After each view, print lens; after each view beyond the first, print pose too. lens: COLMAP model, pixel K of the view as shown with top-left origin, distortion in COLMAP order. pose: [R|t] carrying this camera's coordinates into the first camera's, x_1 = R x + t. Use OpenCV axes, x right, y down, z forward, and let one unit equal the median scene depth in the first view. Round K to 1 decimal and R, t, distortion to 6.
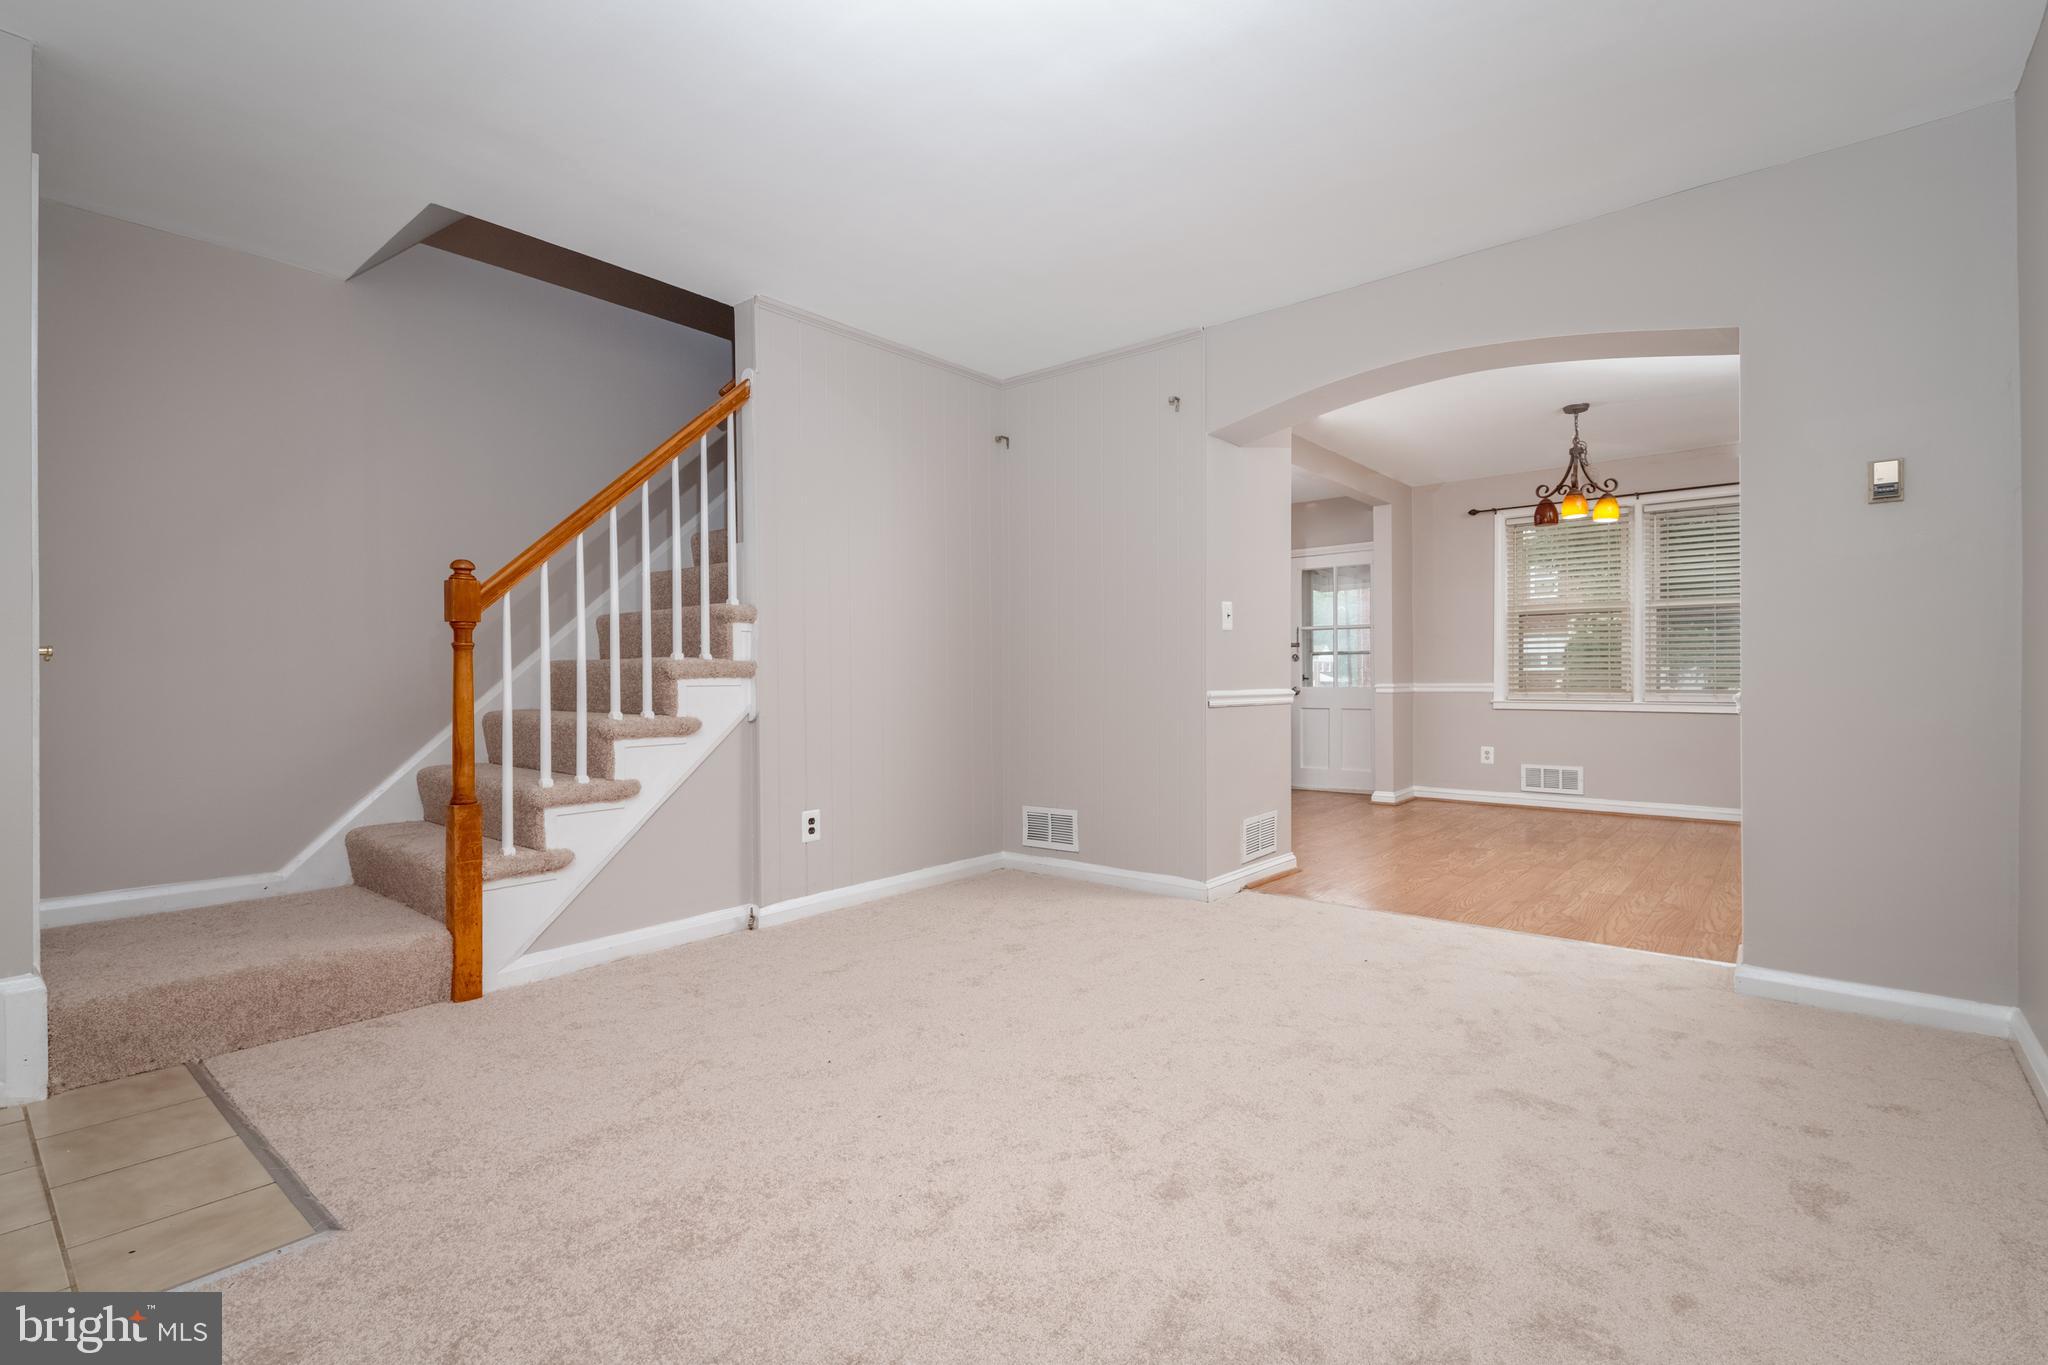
lens RADIAL K [[934.2, 0, 1031.8], [0, 934.2, 688.0], [0, 0, 1]] dist [0.012982, -0.000064]
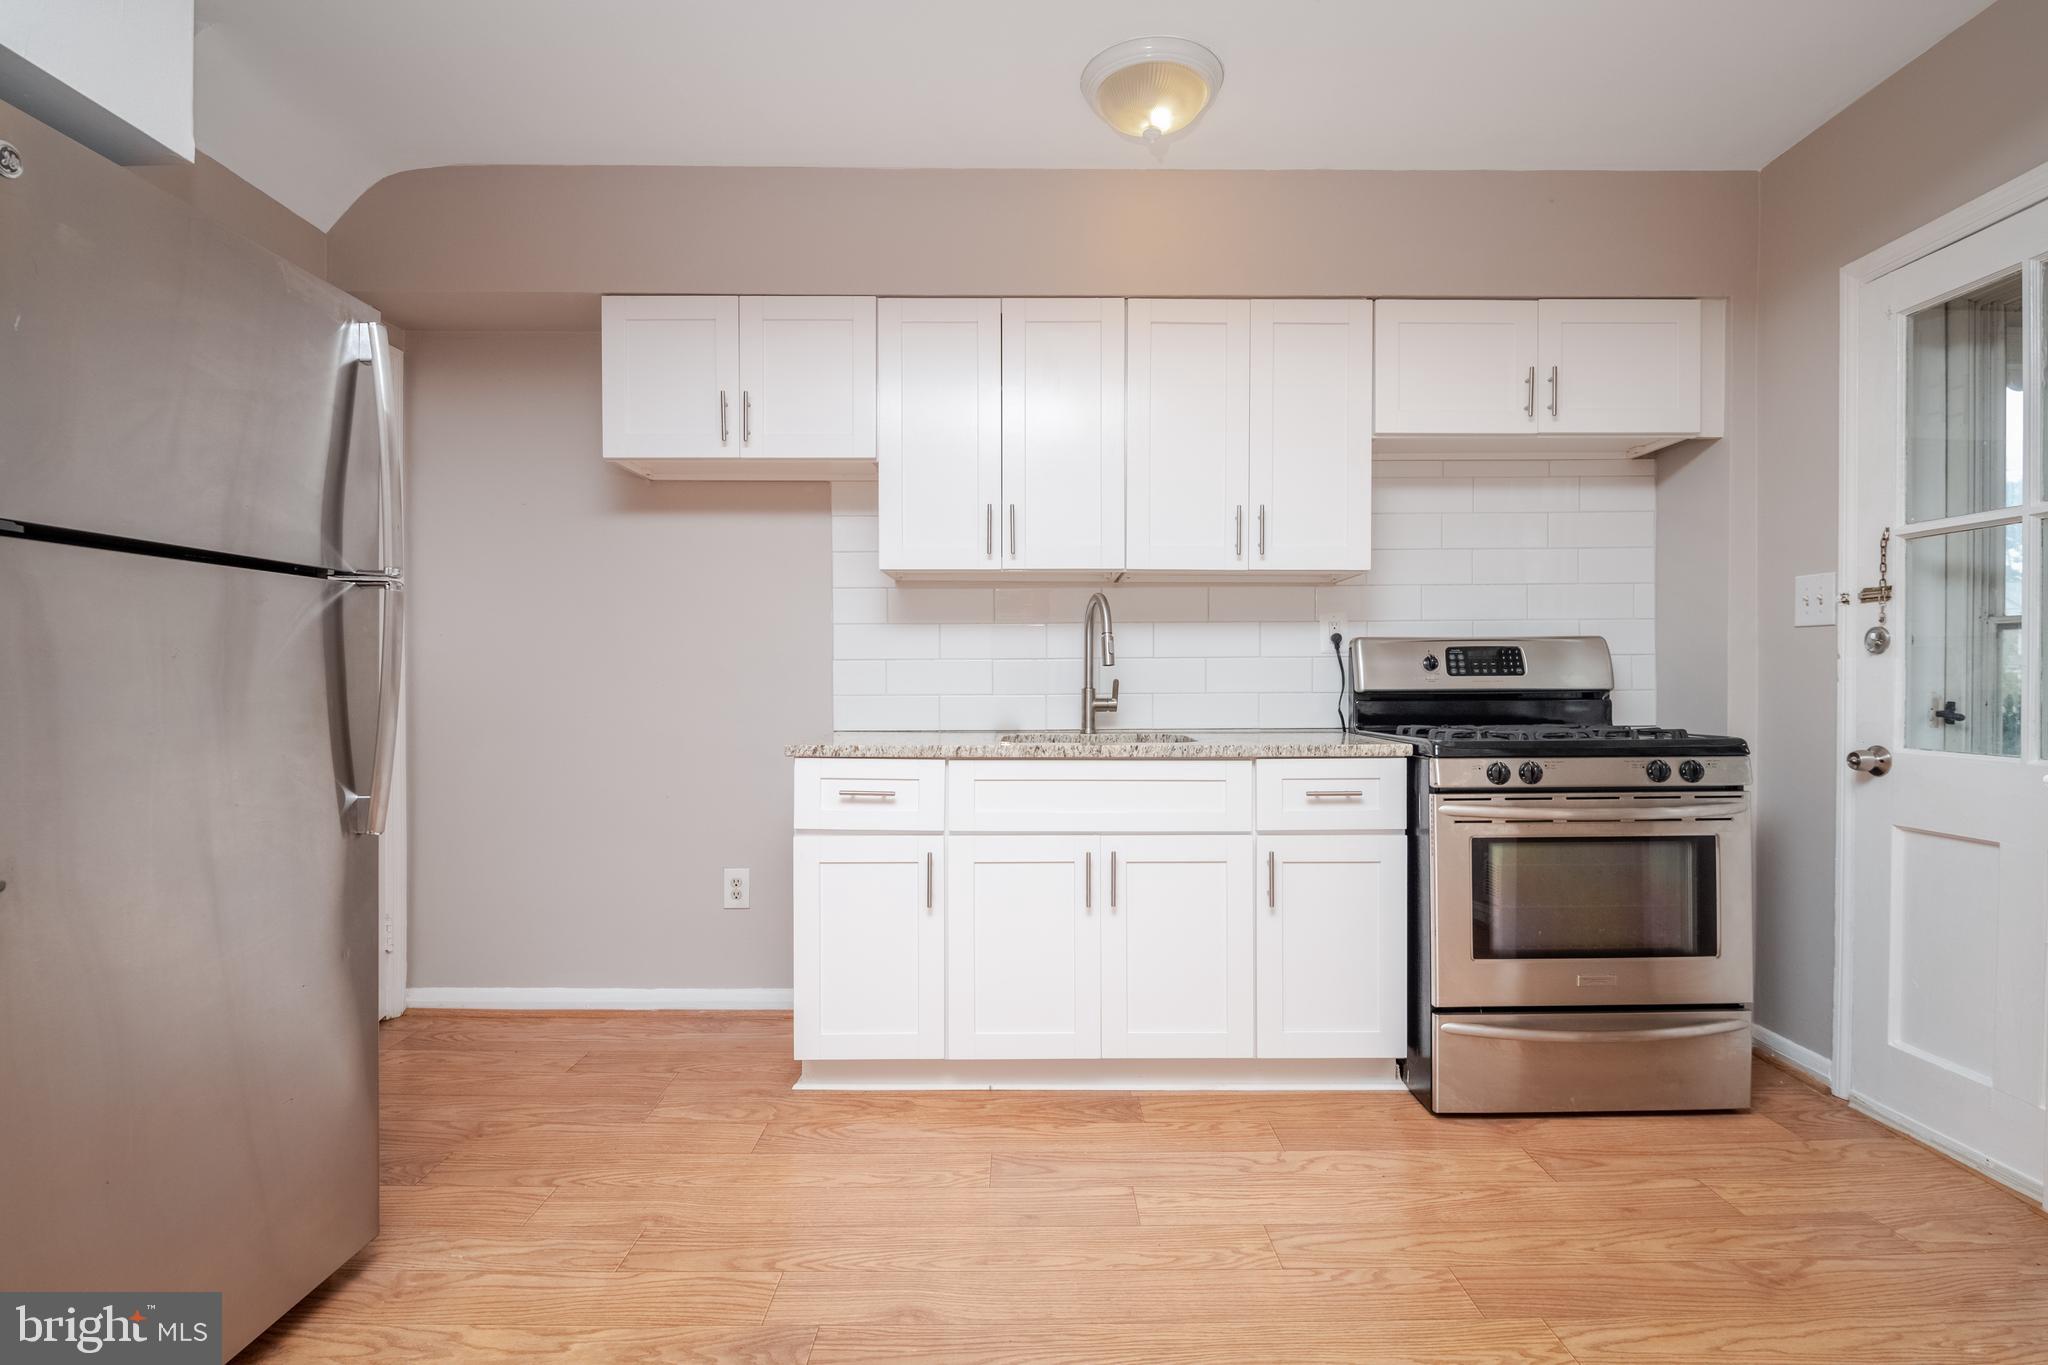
lens RADIAL K [[988.8, 0, 1042.0], [0, 988.8, 687.0], [0, 0, 1]] dist [0.001771, -0.009322]
pose [[0.646634, 0.014134, -0.762669, 0.415171], [-0.010467, 0.999899, 0.009655, -0.022713], [0.762729, 0.001740, 0.646716, 0.755499]]
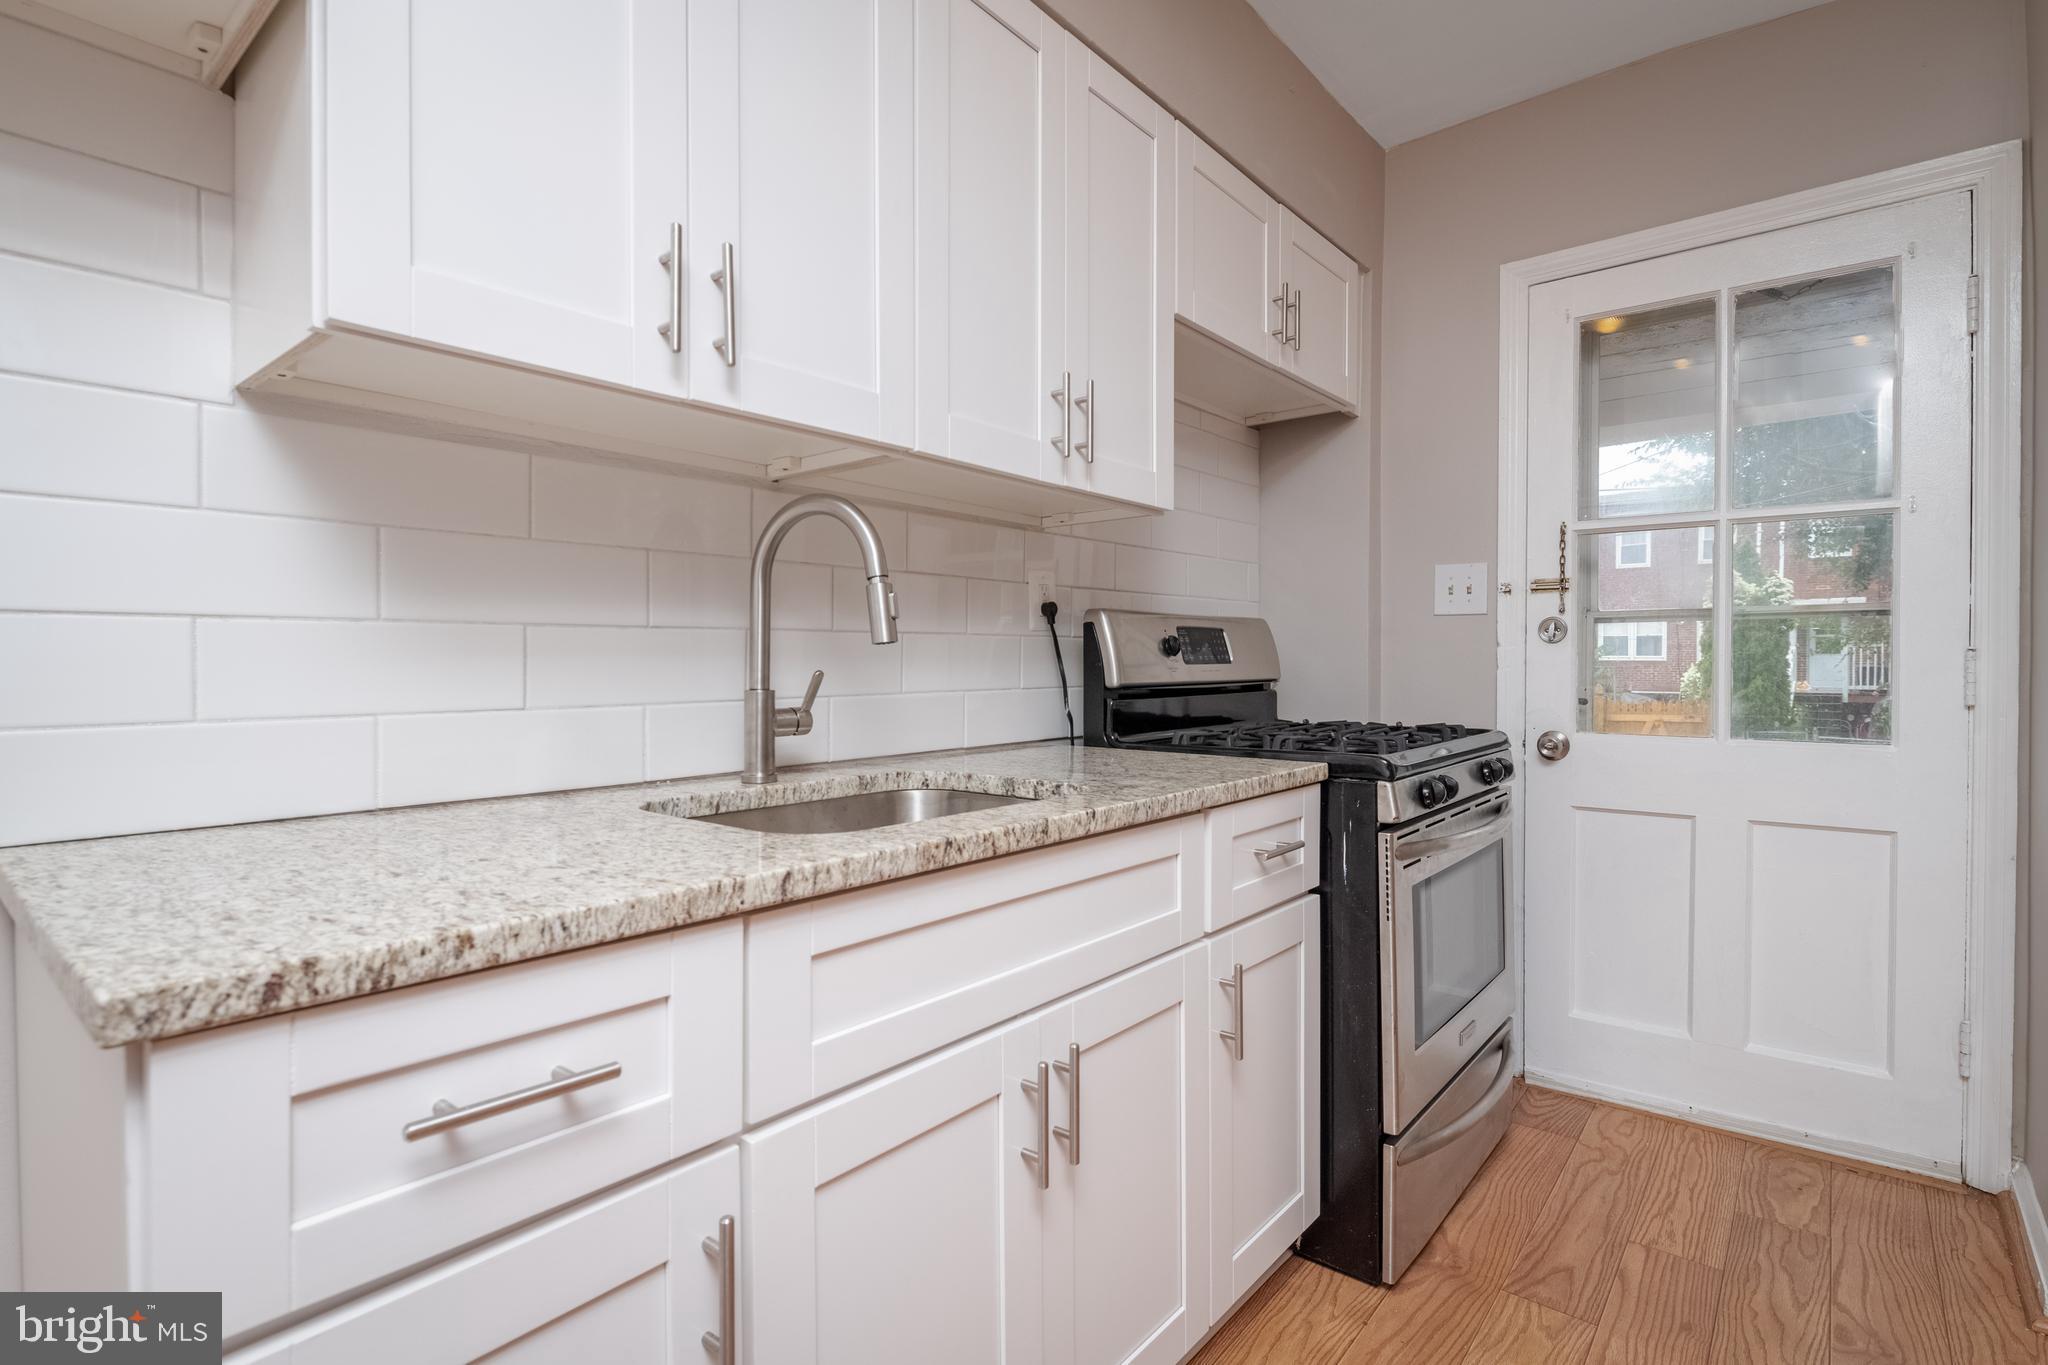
lens RADIAL K [[983.9, 0, 1027.7], [0, 983.9, 673.4], [0, 0, 1]] dist [0.010371, -0.009848]
pose [[0.999971, 0.005359, 0.005347, 0.145756], [-0.005361, 0.999986, 0.000314, -0.021956], [-0.005345, -0.000343, 0.999986, 0.844204]]
